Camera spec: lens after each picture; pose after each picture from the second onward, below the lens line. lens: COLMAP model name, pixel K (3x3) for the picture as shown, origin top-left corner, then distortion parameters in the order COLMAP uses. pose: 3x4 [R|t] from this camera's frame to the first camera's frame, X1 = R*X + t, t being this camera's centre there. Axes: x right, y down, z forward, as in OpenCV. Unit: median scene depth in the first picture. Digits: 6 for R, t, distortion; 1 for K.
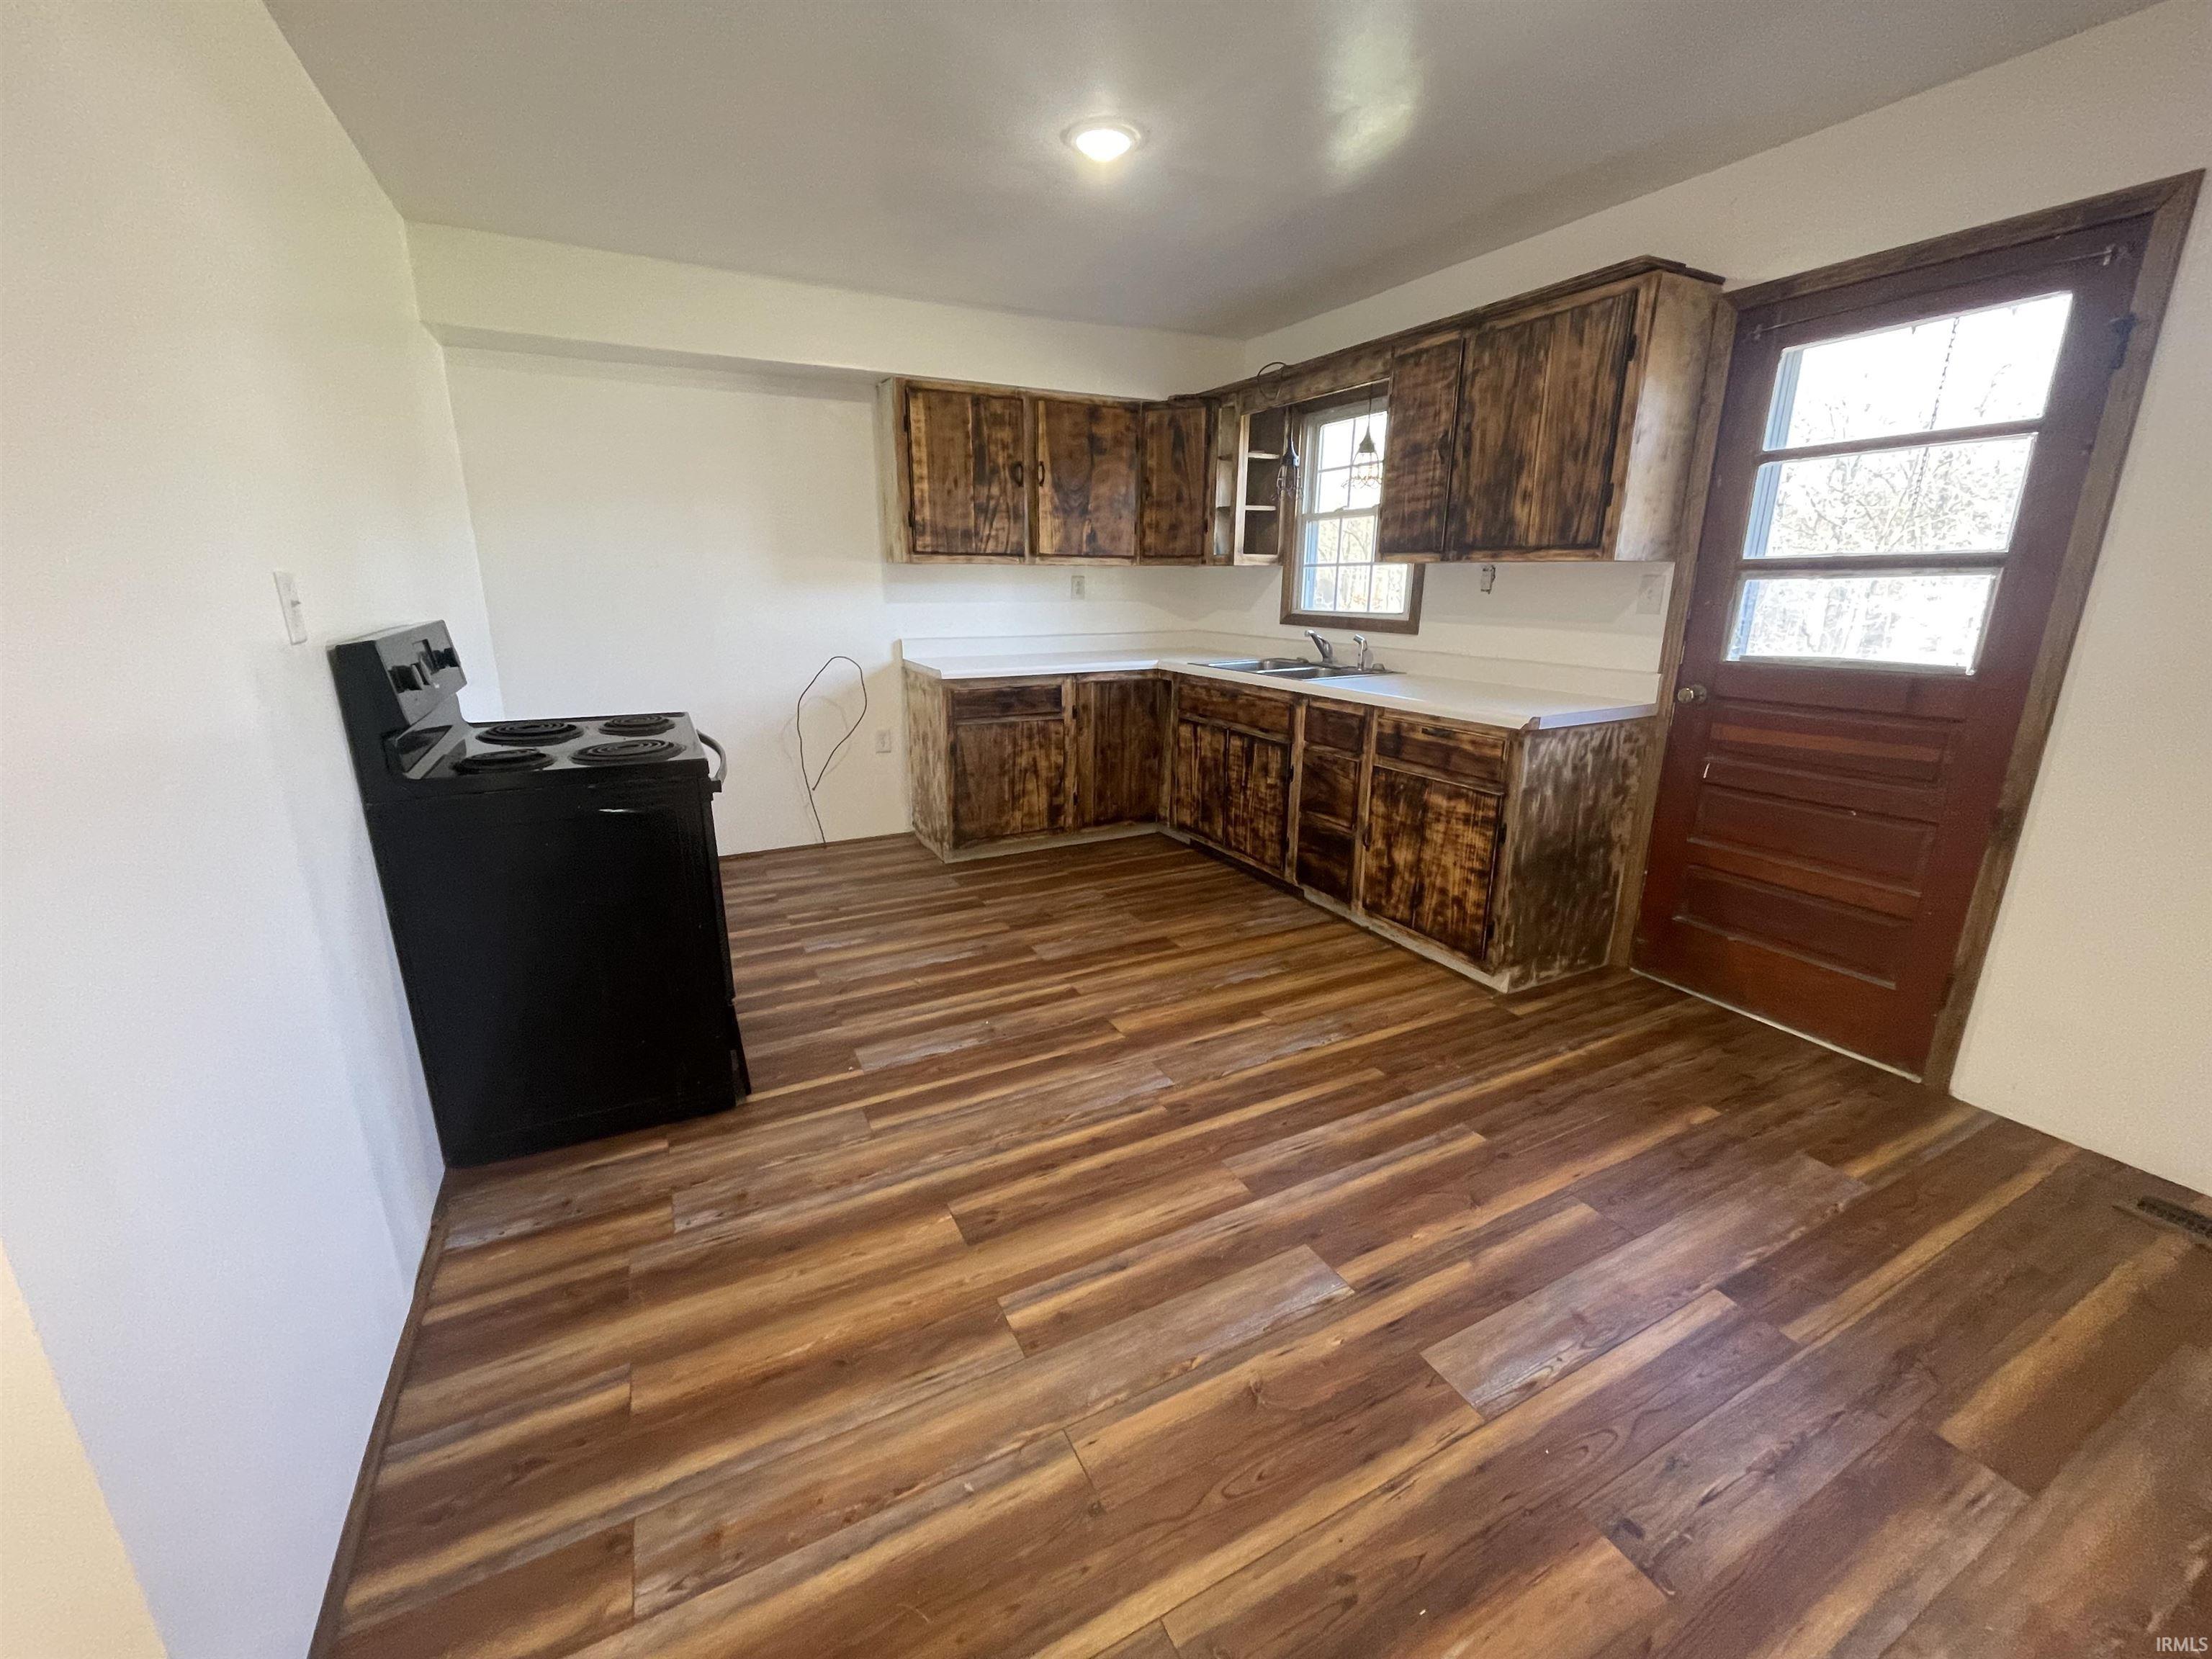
lens RADIAL K [[892.2, 0, 1100.9], [0, 892.2, 827.4], [0, 0, 1]] dist [0.000095, -0.001077]
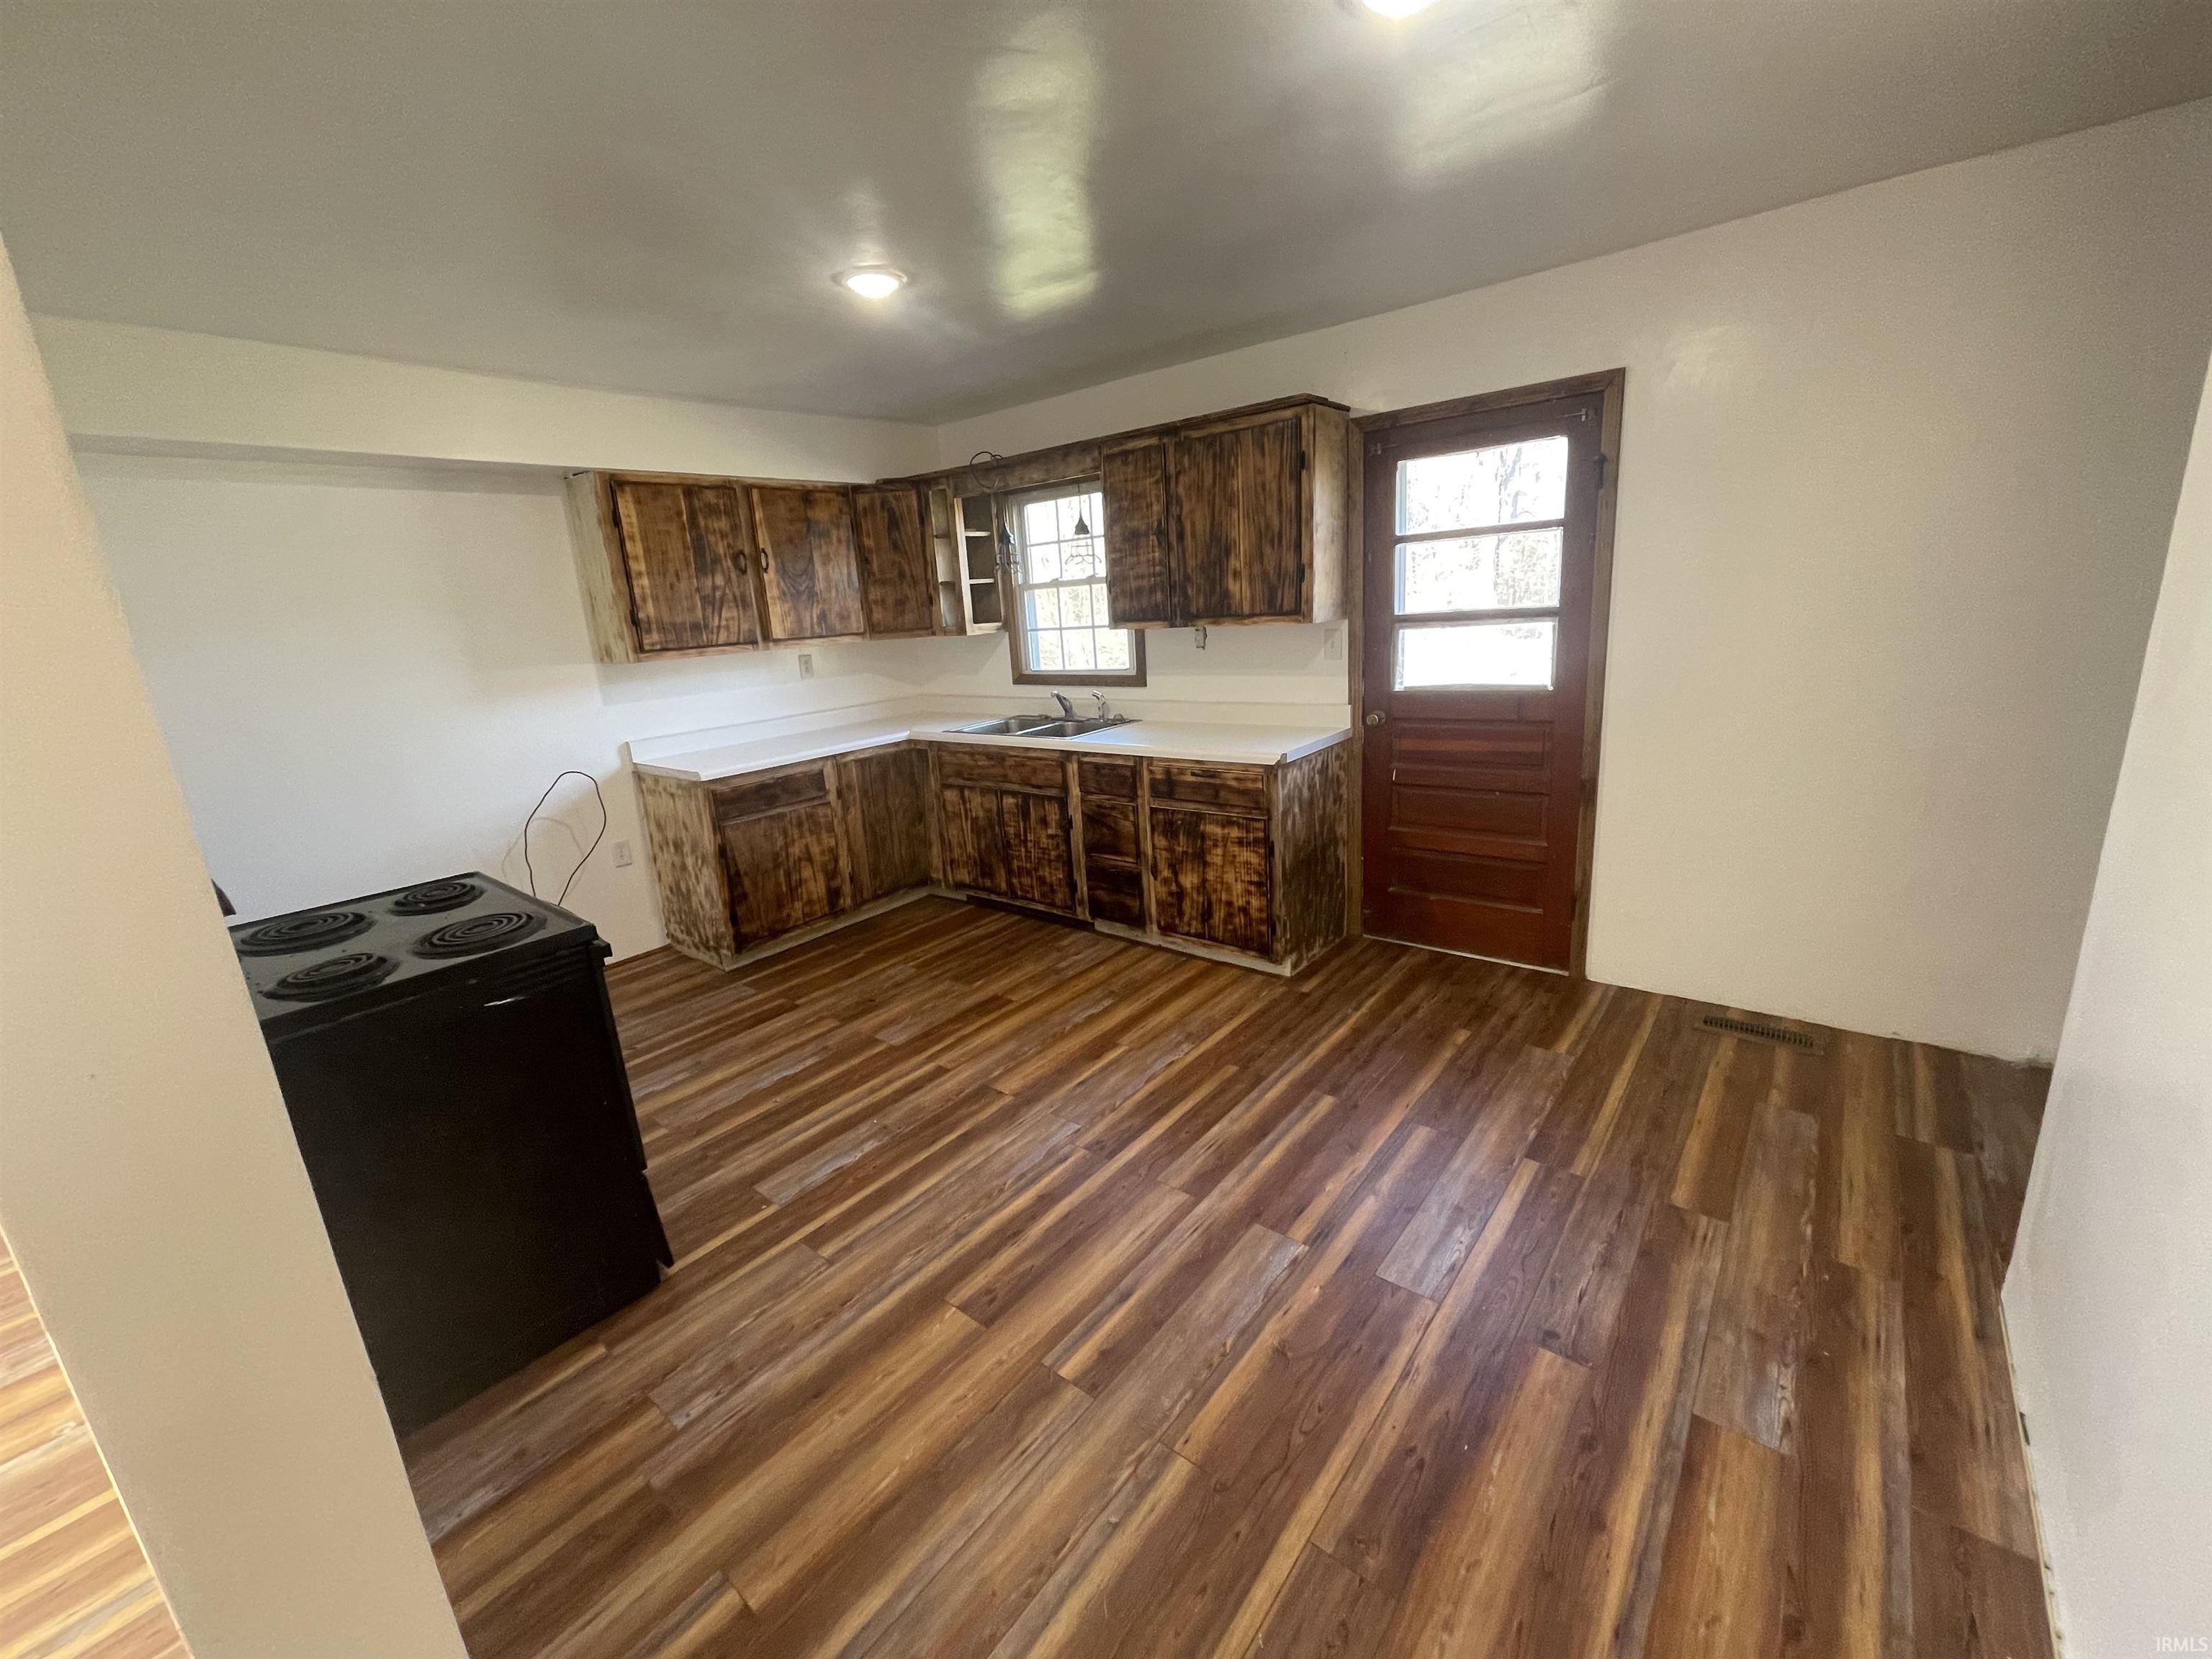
lens RADIAL K [[892.2, 0, 1100.9], [0, 892.2, 827.4], [0, 0, 1]] dist [0.000095, -0.001077]
pose [[0.914784, -0.161401, 0.370298, -0.184526], [0.173308, 0.984867, 0.001133, -0.055965], [-0.364877, 0.063139, 0.928912, -0.044673]]
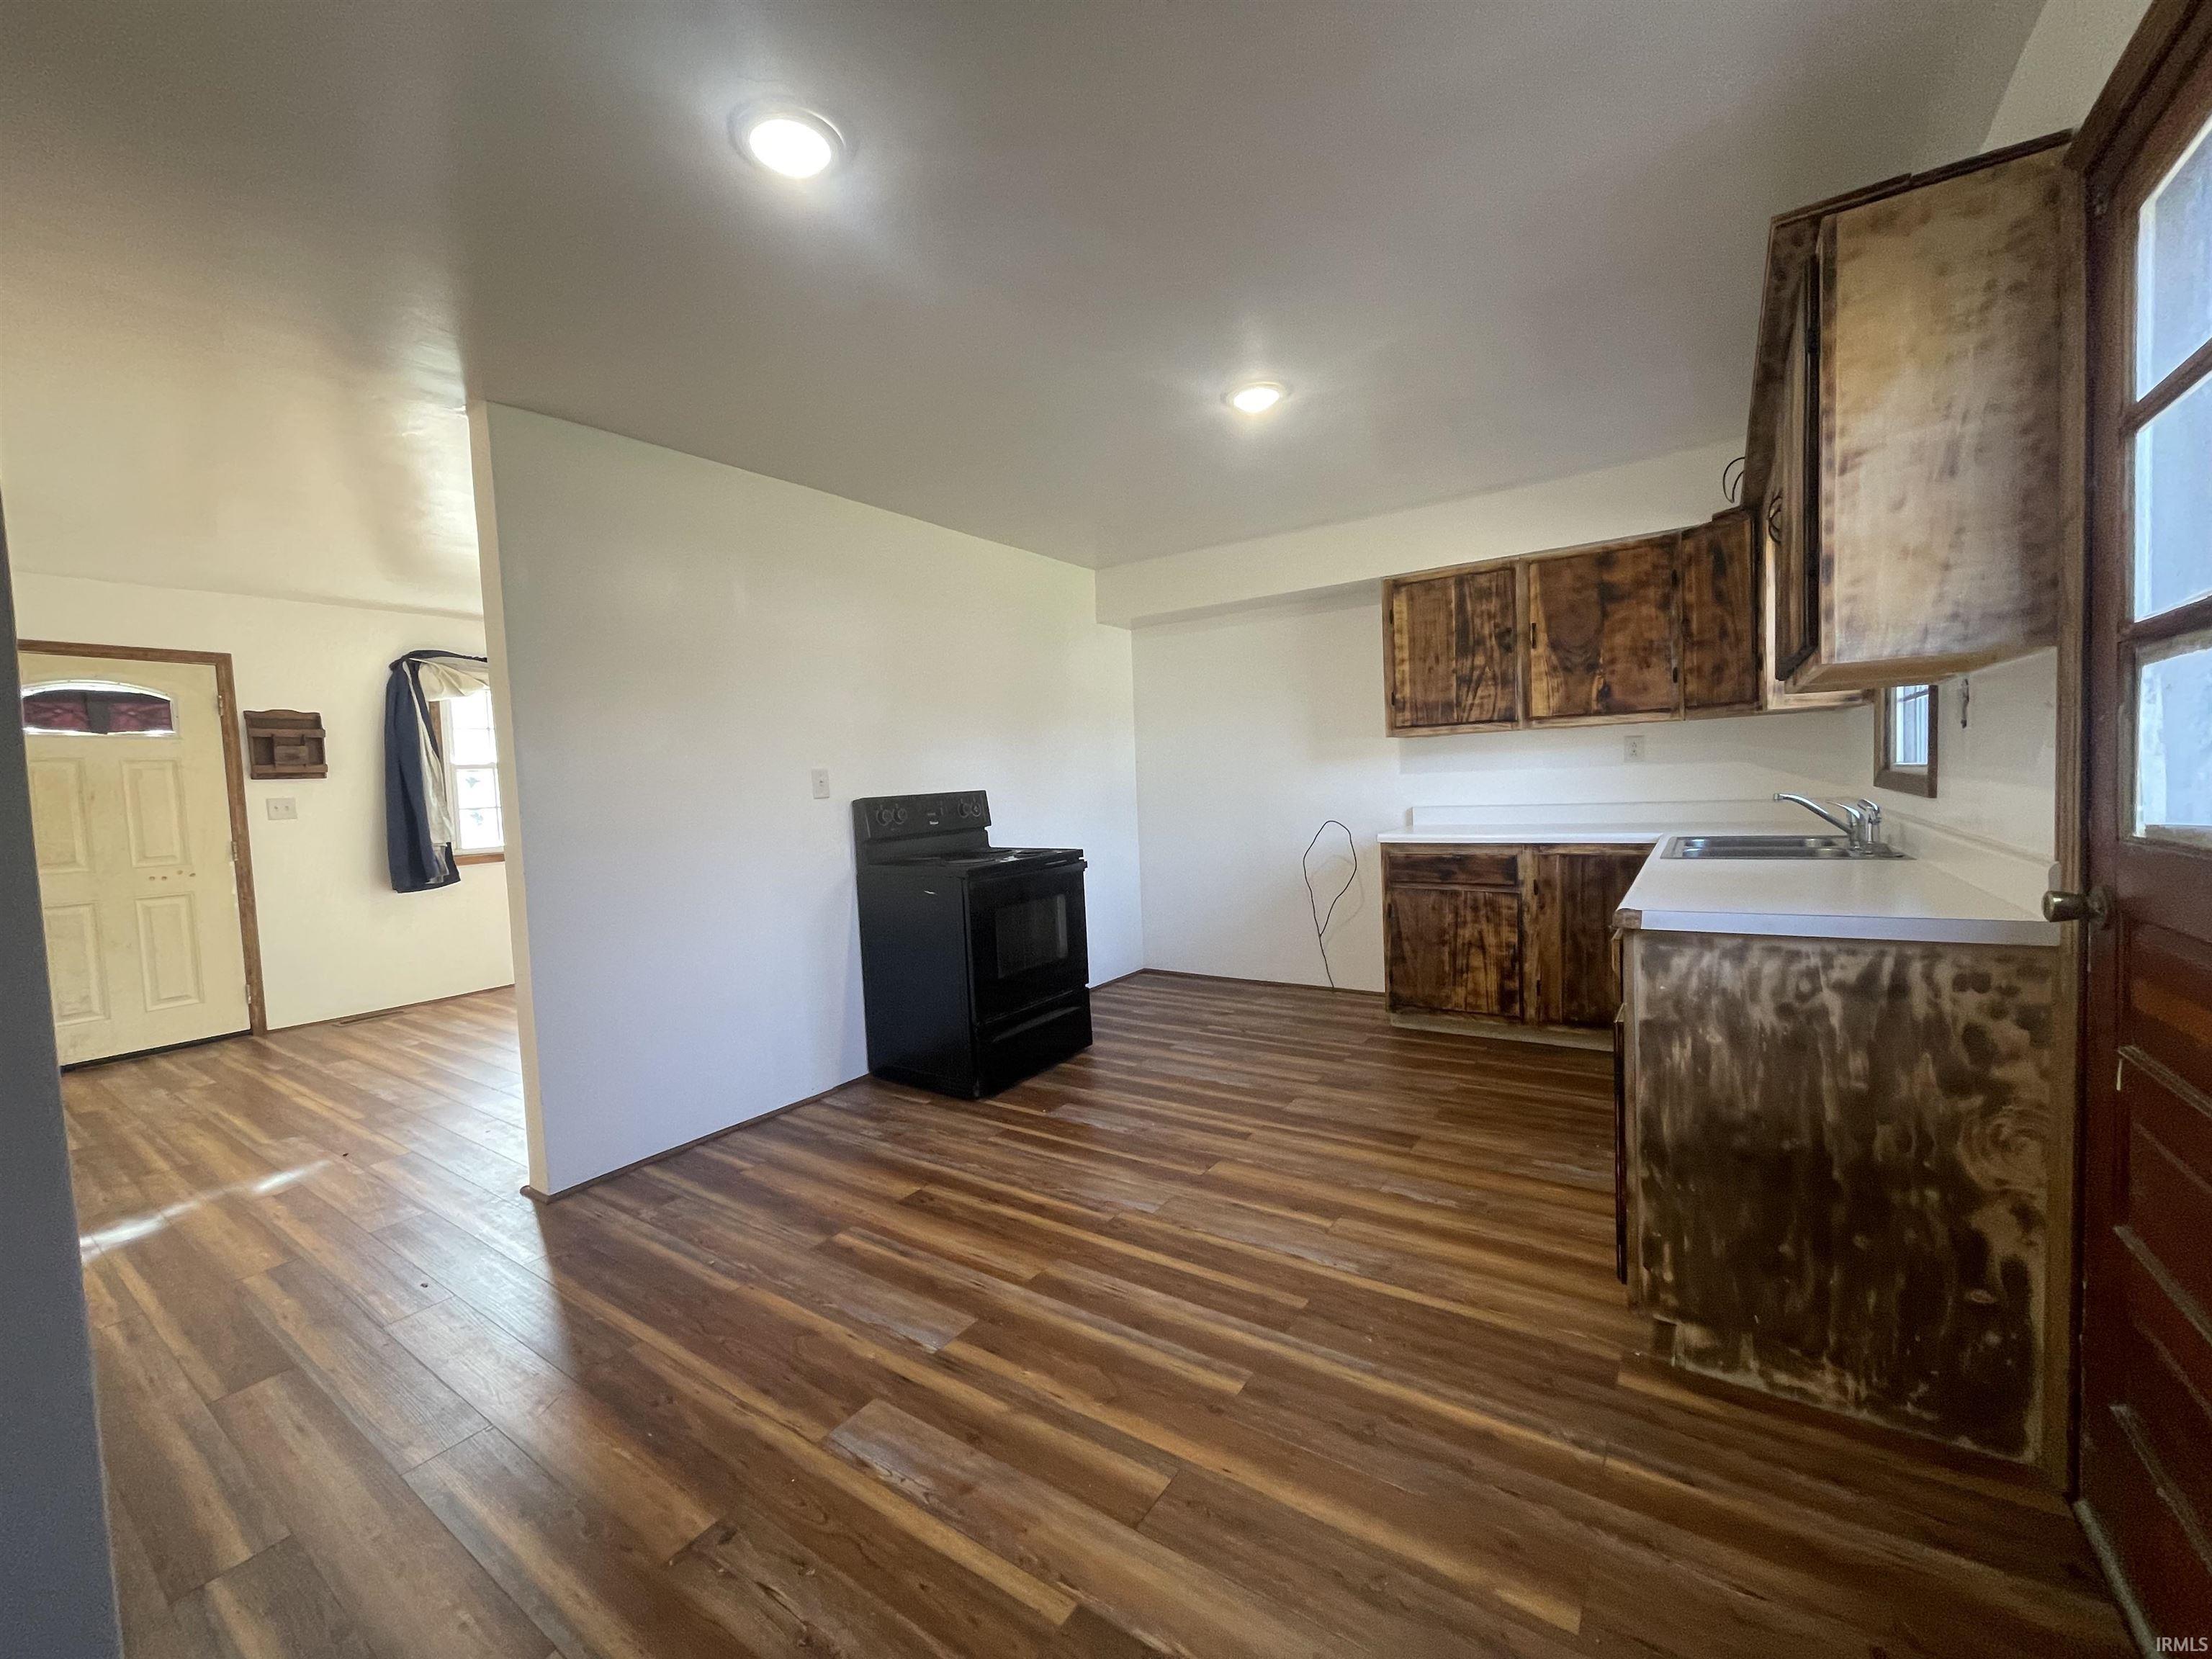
lens RADIAL K [[892.2, 0, 1100.9], [0, 892.2, 827.4], [0, 0, 1]] dist [0.000095, -0.001077]
pose [[0.473360, 0.021750, -0.880600, 0.730897], [-0.195443, 0.977371, -0.080918, -0.042864], [0.858913, 0.210411, 0.466900, 0.276306]]
